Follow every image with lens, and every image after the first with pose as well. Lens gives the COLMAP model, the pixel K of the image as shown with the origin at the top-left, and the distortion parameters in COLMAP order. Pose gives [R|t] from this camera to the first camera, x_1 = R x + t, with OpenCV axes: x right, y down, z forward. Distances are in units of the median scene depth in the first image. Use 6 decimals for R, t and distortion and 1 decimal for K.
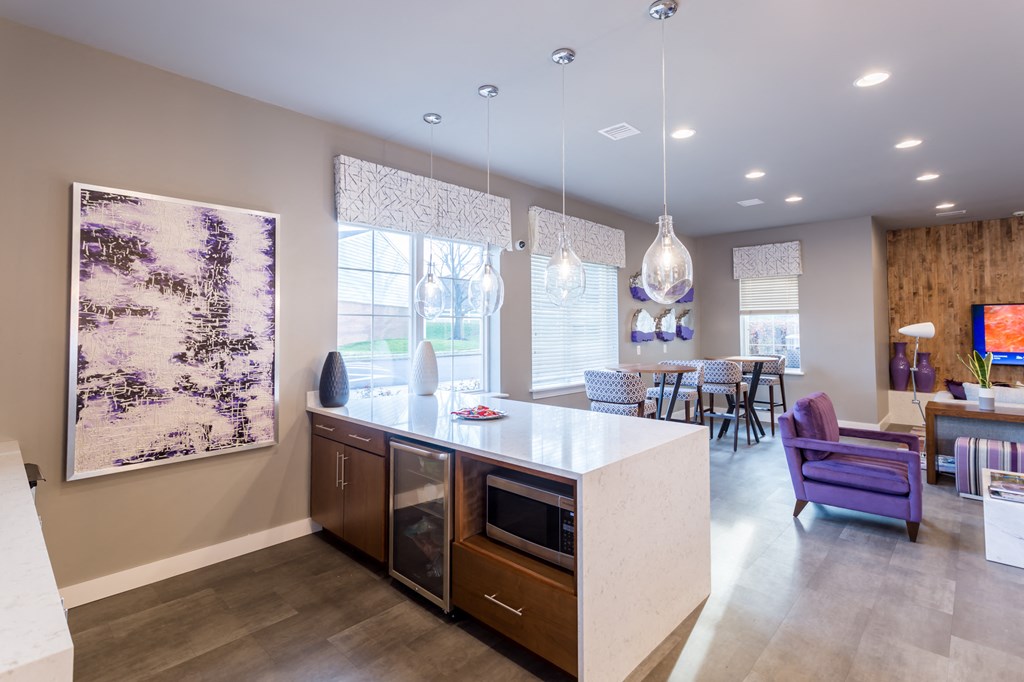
lens RADIAL K [[491.9, 0, 512.3], [0, 491.9, 335.0], [0, 0, 1]] dist [0.002886, 0.000406]
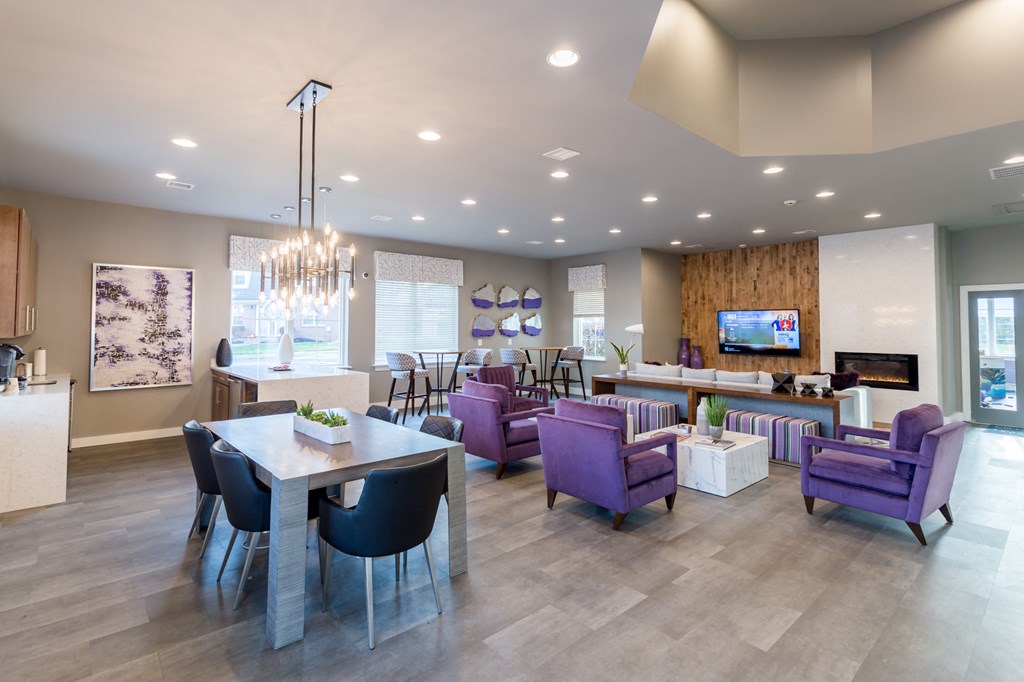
lens RADIAL K [[491.9, 0, 511.6], [0, 491.9, 337.5], [0, 0, 1]] dist [0.002886, 0.000406]
pose [[0.995703, 0.006946, -0.092345, 1.056190], [-0.005960, 0.999922, 0.010951, 0.002052], [0.092414, -0.010353, 0.995667, -0.927477]]
